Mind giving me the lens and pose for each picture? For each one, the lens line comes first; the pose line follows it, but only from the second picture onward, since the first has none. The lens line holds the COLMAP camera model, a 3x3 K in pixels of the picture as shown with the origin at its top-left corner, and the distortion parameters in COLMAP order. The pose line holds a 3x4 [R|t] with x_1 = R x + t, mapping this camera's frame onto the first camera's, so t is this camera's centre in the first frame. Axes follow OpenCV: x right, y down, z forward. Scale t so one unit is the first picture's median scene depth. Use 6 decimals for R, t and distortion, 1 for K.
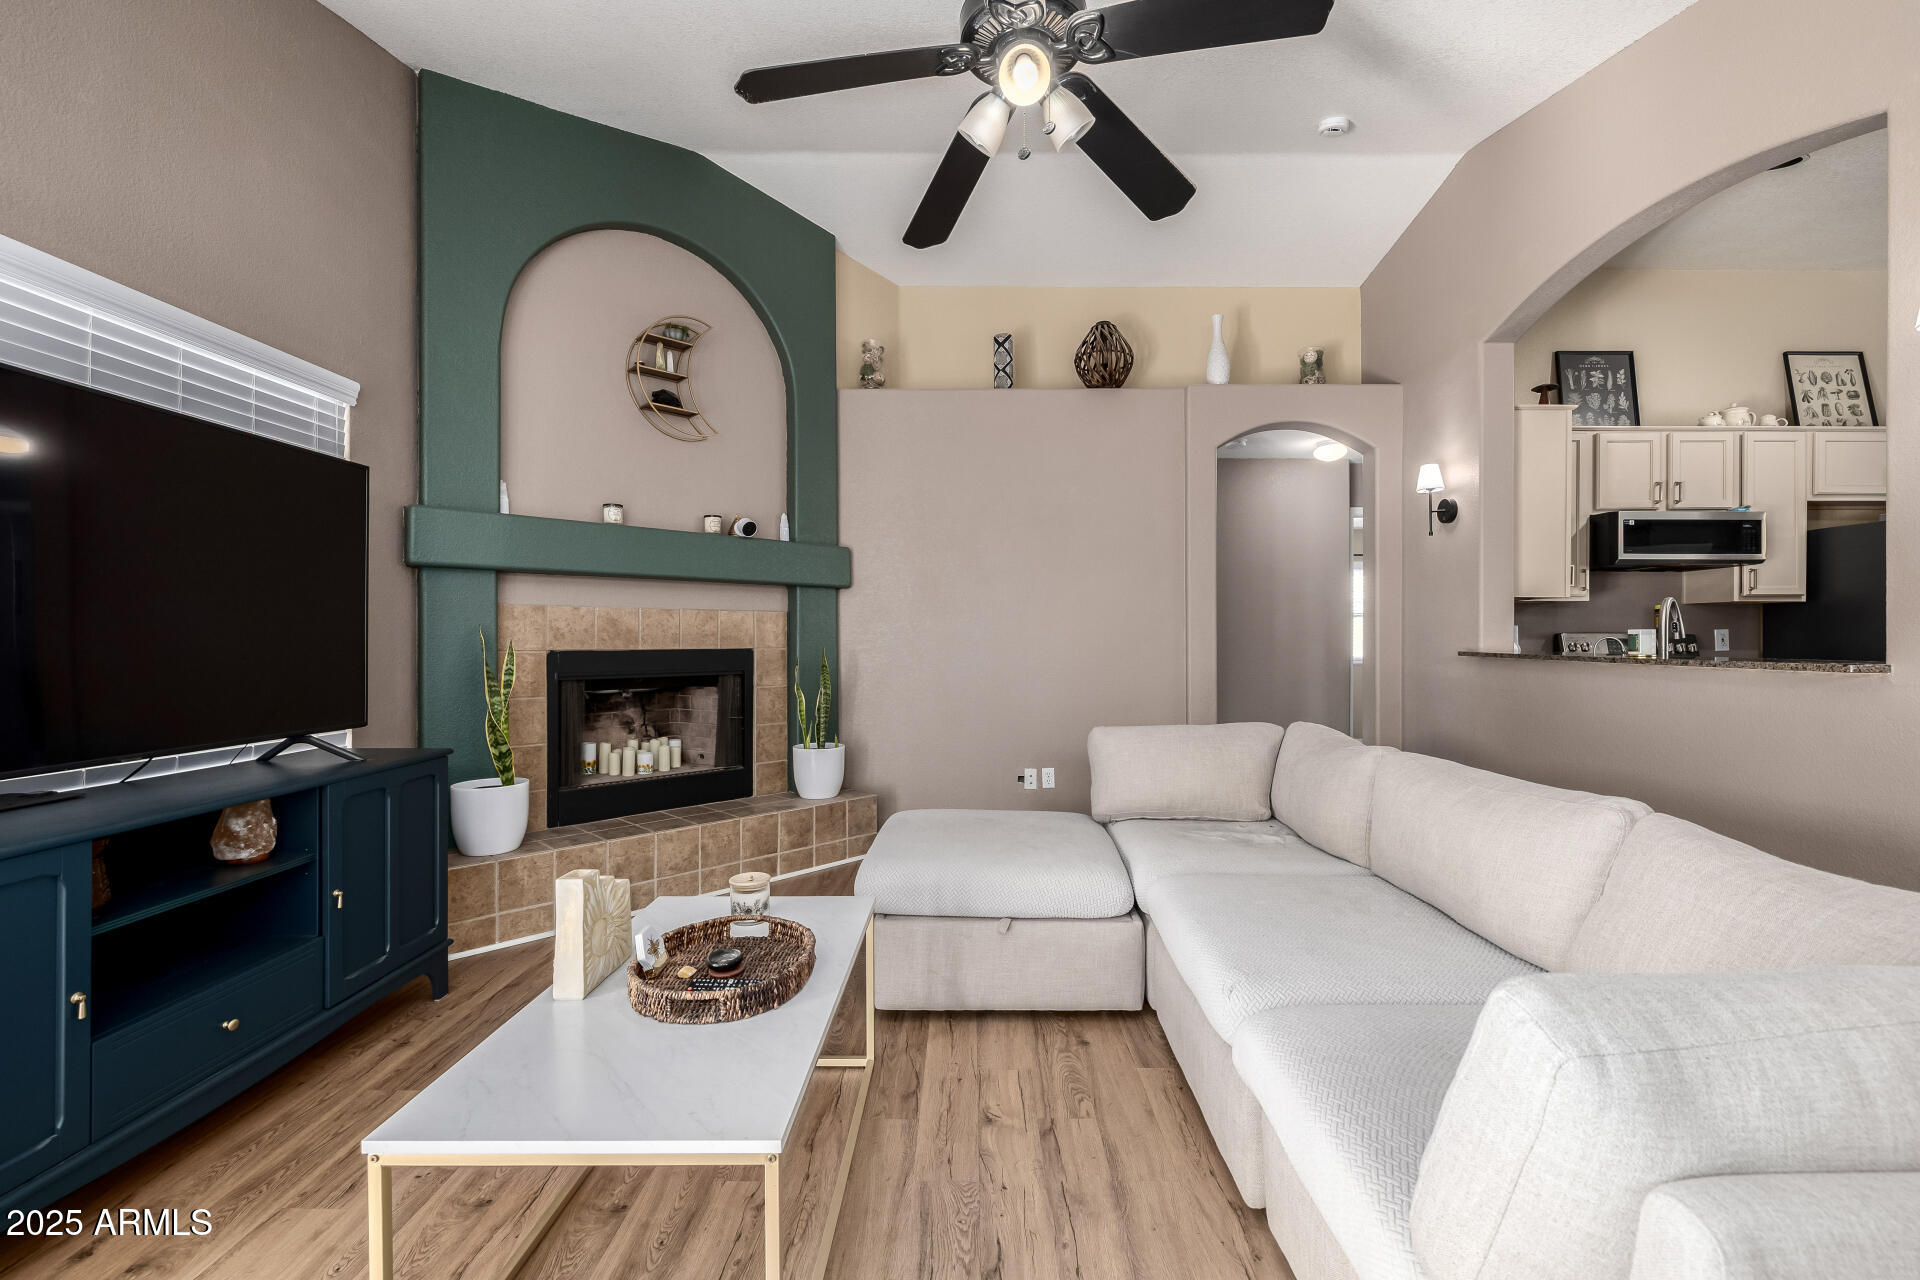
lens RADIAL K [[803.1, 0, 973.0], [0, 803.1, 643.4], [0, 0, 1]] dist [0.000603, -0.000134]
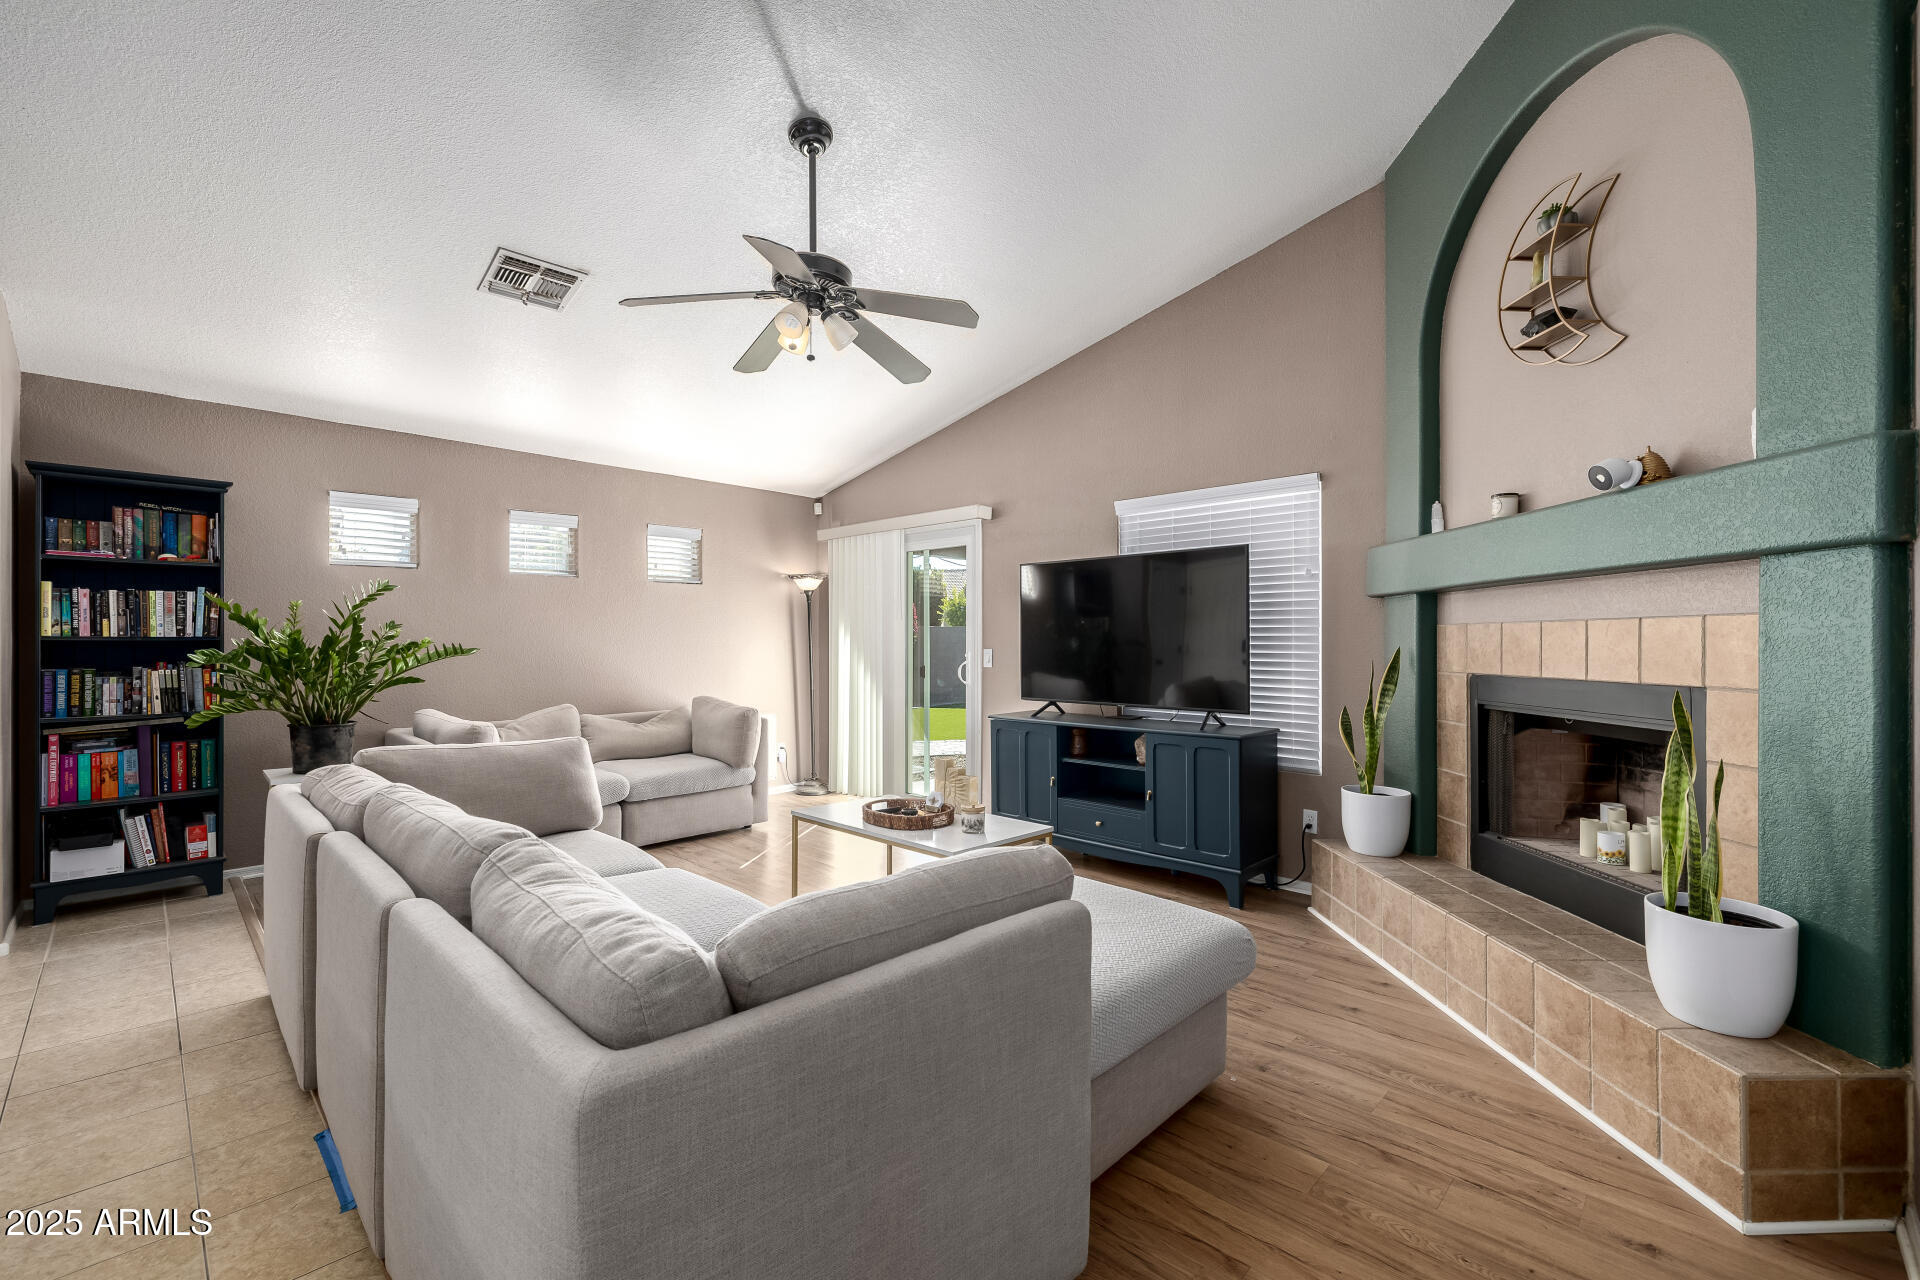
lens RADIAL K [[803.1, 0, 973.0], [0, 803.1, 643.4], [0, 0, 1]] dist [0.000603, -0.000134]
pose [[-0.688086, -0.002116, -0.725626, 0.525729], [-0.006421, 0.999974, 0.003173, -0.024611], [0.725600, 0.006842, -0.688082, 1.229331]]
